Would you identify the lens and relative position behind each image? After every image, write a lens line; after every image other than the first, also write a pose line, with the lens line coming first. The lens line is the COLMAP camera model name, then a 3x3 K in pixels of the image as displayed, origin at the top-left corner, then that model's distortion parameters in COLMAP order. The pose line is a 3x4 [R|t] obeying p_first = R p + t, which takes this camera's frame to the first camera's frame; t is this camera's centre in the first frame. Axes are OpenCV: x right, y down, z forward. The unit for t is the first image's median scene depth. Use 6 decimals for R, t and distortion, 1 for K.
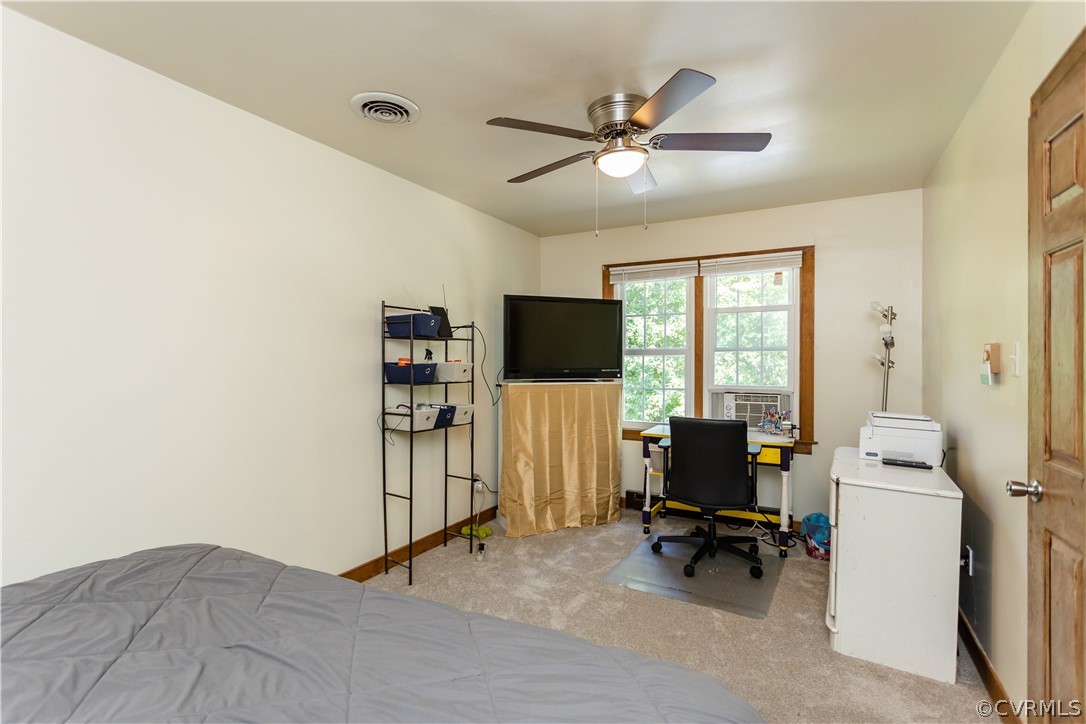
lens RADIAL K [[511.4, 0, 536.7], [0, 511.4, 357.1], [0, 0, 1]] dist [0.000039, 0.001864]
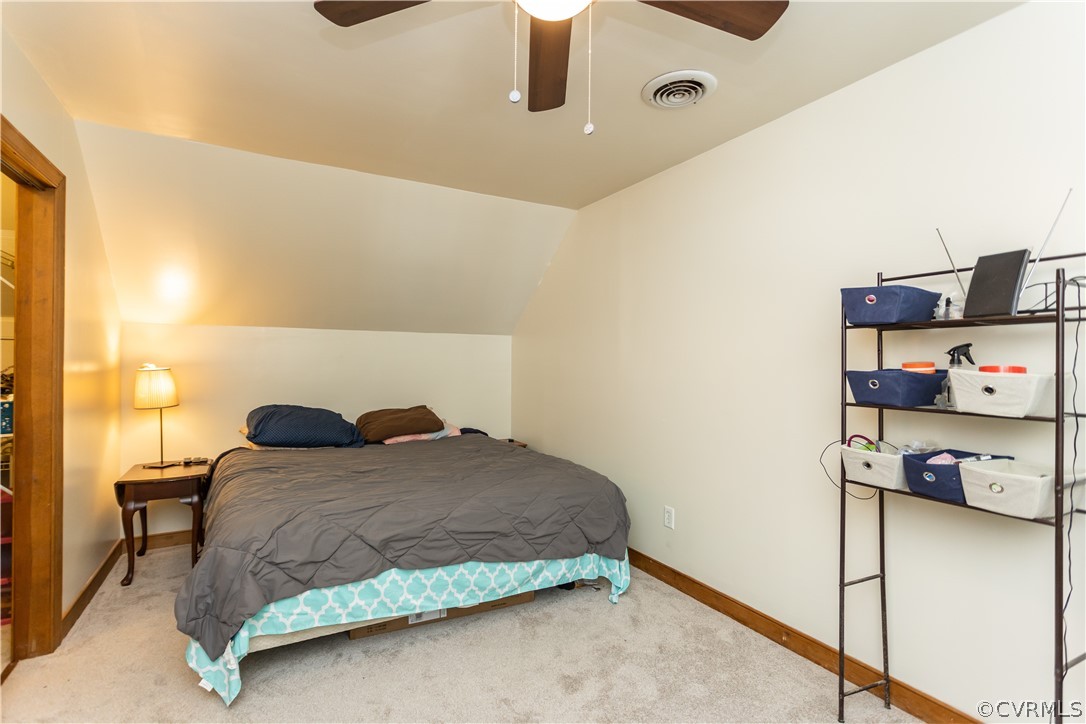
lens RADIAL K [[511.4, 0, 536.7], [0, 511.4, 357.1], [0, 0, 1]] dist [0.000039, 0.001864]
pose [[-0.516775, -0.012384, -0.856032, 0.382698], [-0.005190, 0.999922, -0.011332, 0.004827], [0.856106, -0.001413, -0.516799, 0.775014]]
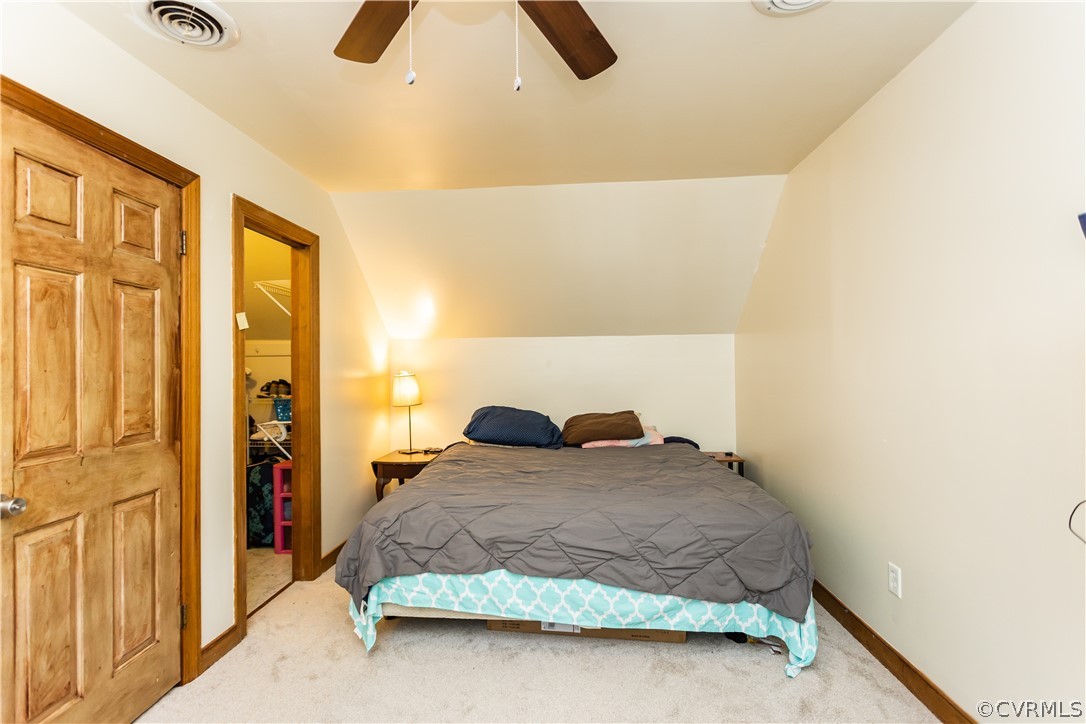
lens RADIAL K [[511.4, 0, 536.7], [0, 511.4, 357.1], [0, 0, 1]] dist [0.000039, 0.001864]
pose [[-0.907338, 0.000406, -0.420401, 0.181264], [0.011828, 0.999628, -0.024563, 0.009714], [0.420235, -0.027260, -0.907006, 0.891250]]
